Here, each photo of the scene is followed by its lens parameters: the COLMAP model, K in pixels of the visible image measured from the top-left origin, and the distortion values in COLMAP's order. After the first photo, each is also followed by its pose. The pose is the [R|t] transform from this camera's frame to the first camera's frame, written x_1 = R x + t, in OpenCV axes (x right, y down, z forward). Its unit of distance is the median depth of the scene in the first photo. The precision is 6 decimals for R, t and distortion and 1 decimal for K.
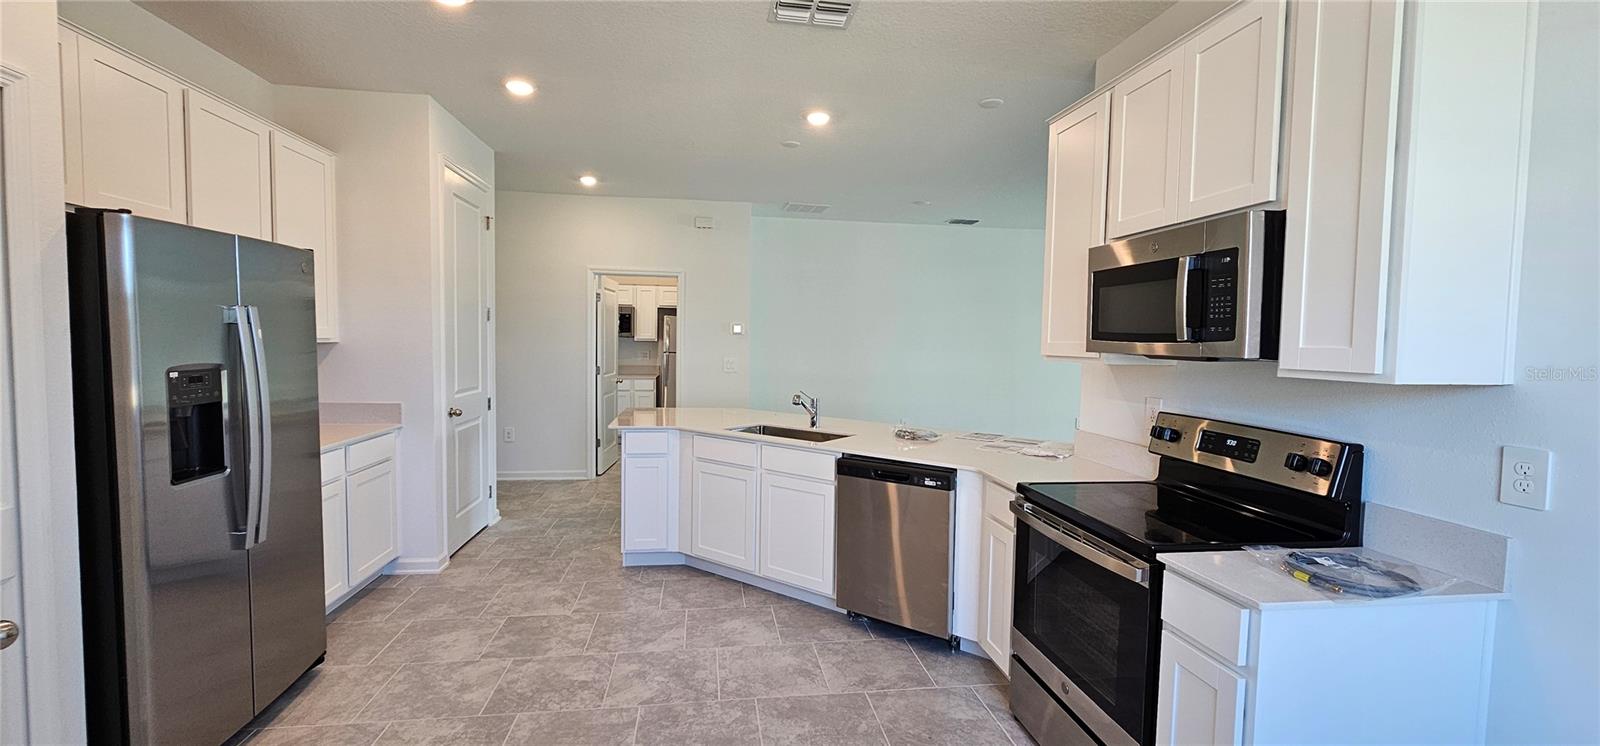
lens RADIAL K [[652.1, 0, 795.8], [0, 652.1, 371.9], [0, 0, 1]] dist [-0.000486, 0.001063]
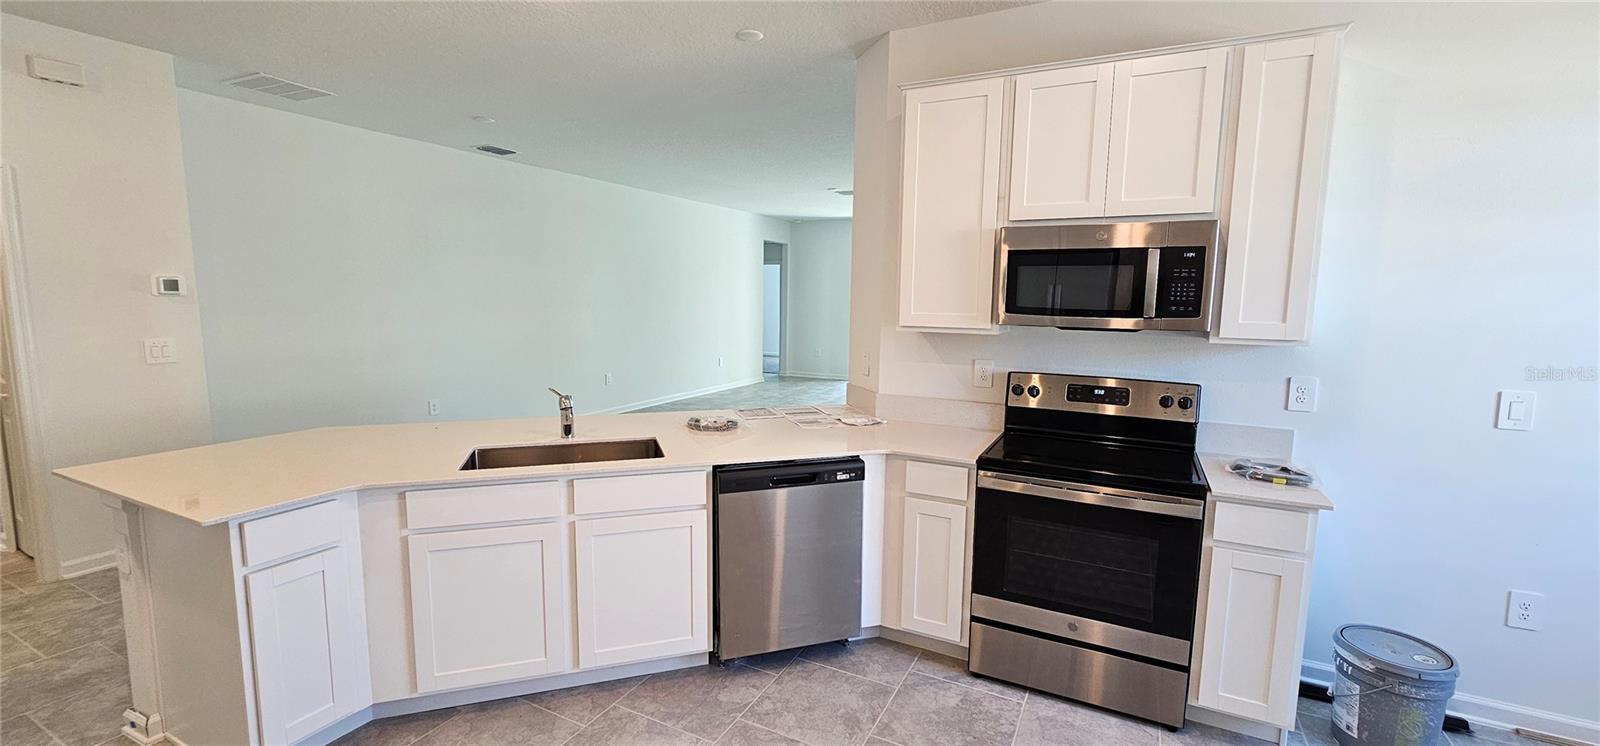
lens RADIAL K [[652.1, 0, 796.9], [0, 652.1, 373.4], [0, 0, 1]] dist [-0.000486, 0.001063]
pose [[0.581943, -0.110705, 0.805659, -0.627456], [0.039838, 0.993382, 0.107724, -0.079771], [-0.812253, -0.030593, 0.582502, 0.639776]]
